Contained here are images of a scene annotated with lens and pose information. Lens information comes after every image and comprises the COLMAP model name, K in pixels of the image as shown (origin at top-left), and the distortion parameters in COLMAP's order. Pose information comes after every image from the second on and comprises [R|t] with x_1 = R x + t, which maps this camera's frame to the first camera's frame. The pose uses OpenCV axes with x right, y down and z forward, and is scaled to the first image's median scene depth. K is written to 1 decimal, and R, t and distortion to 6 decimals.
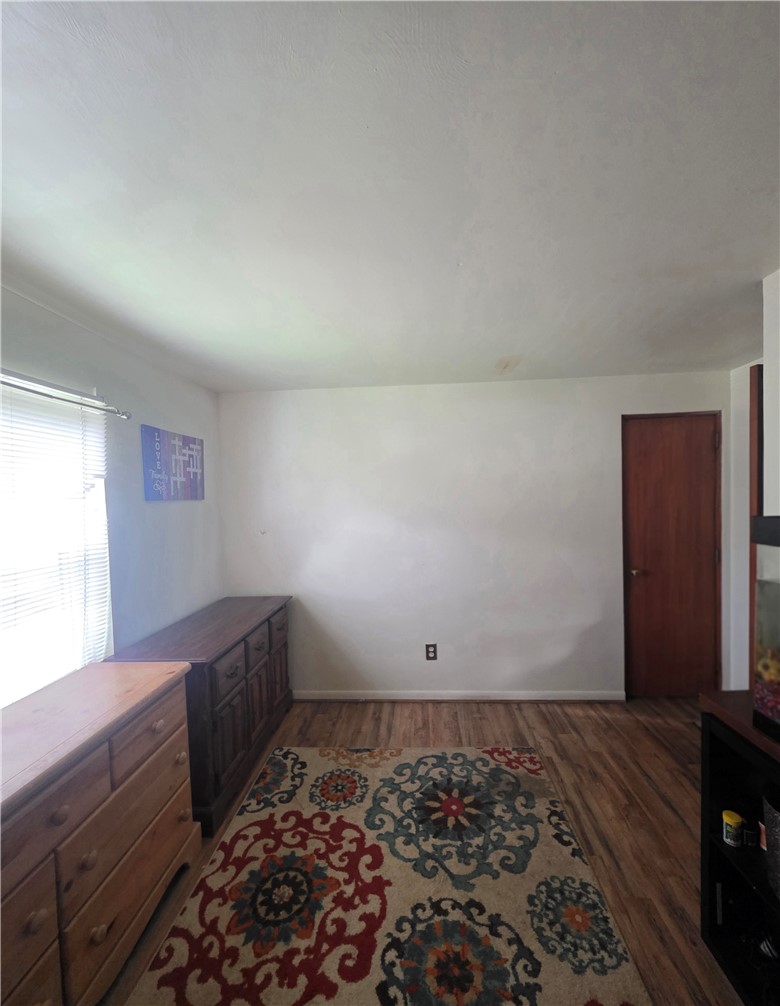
lens RADIAL K [[425.2, 0, 390.3], [0, 425.2, 512.9], [0, 0, 1]] dist [0.002199, -0.001221]
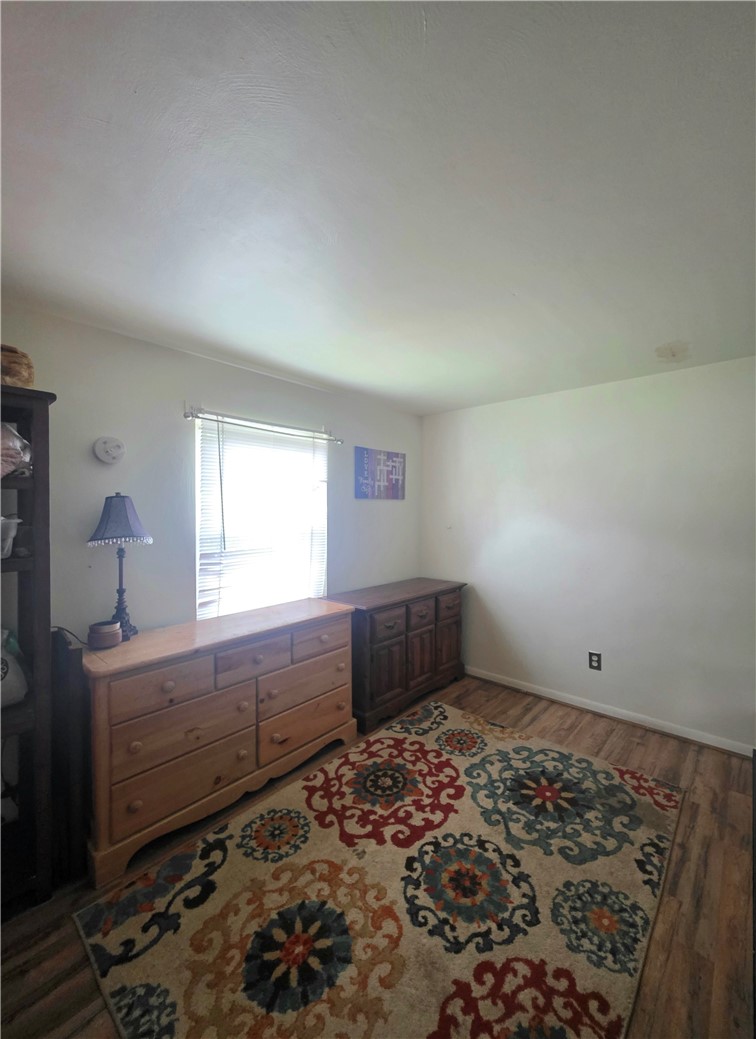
lens RADIAL K [[415.6, 0, 379.1], [0, 415.6, 510.0], [0, 0, 1]] dist [0.001932, -0.000080]
pose [[0.787497, 0.029859, -0.615595, 0.437342], [-0.044530, 0.998972, -0.008509, 0.023439], [0.614708, 0.034113, 0.788016, -0.084472]]
